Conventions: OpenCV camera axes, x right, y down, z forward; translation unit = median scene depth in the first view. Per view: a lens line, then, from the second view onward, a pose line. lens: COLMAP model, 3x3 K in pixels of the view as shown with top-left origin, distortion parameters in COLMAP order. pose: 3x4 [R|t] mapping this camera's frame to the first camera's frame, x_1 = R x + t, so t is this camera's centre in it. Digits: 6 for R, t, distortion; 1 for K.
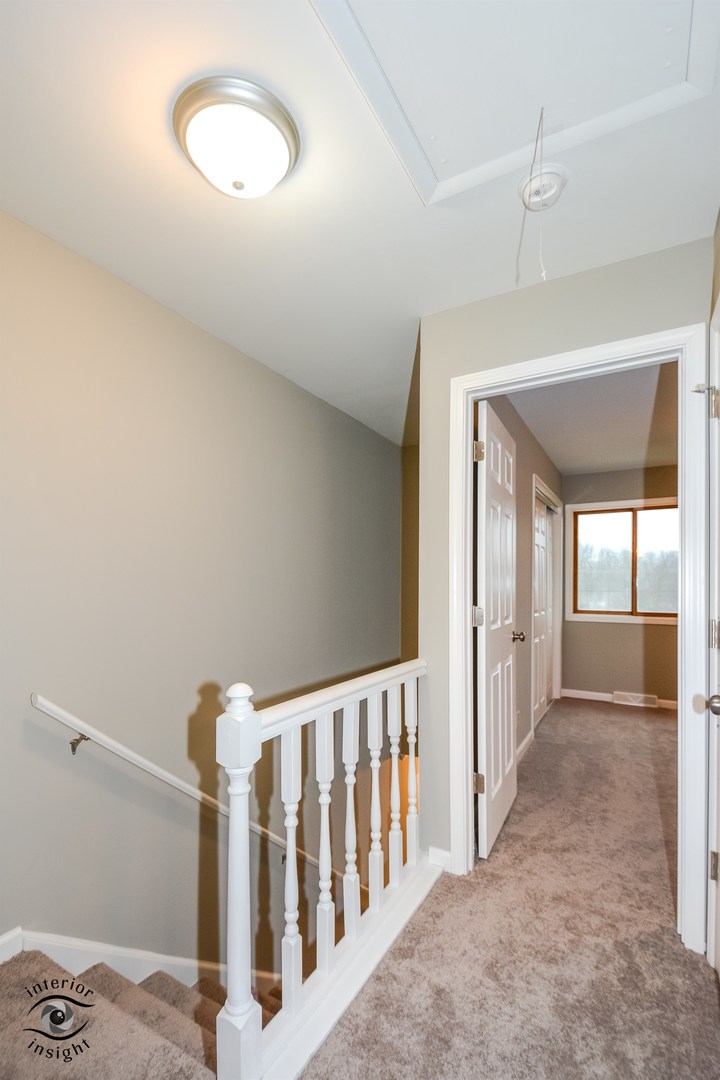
lens RADIAL K [[472.7, 0, 359.4], [0, 472.7, 572.0], [0, 0, 1]] dist [0.020599, -0.015589]
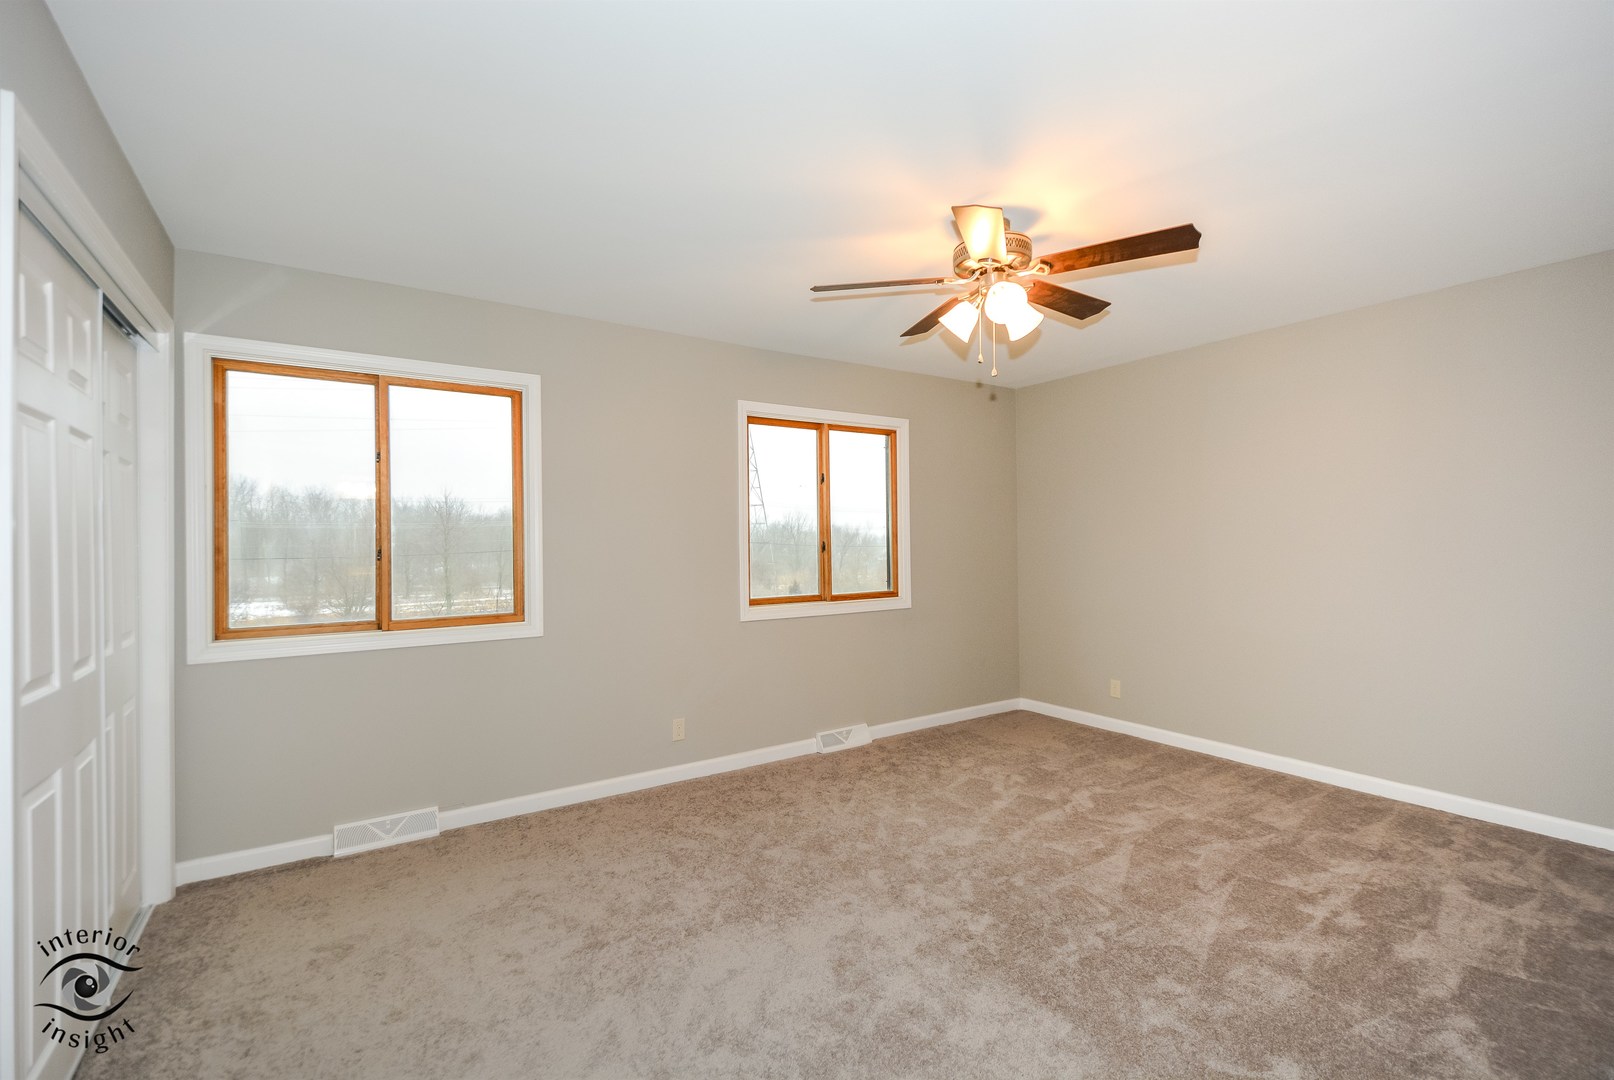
lens RADIAL K [[708.8, 0, 808.3], [0, 708.8, 534.5], [0, 0, 1]] dist [-0.002427, -0.000809]
pose [[0.435088, -0.007941, 0.900353, 0.170656], [-0.000659, 0.999958, 0.009139, 0.000404], [-0.900388, -0.004570, 0.435064, 0.374003]]
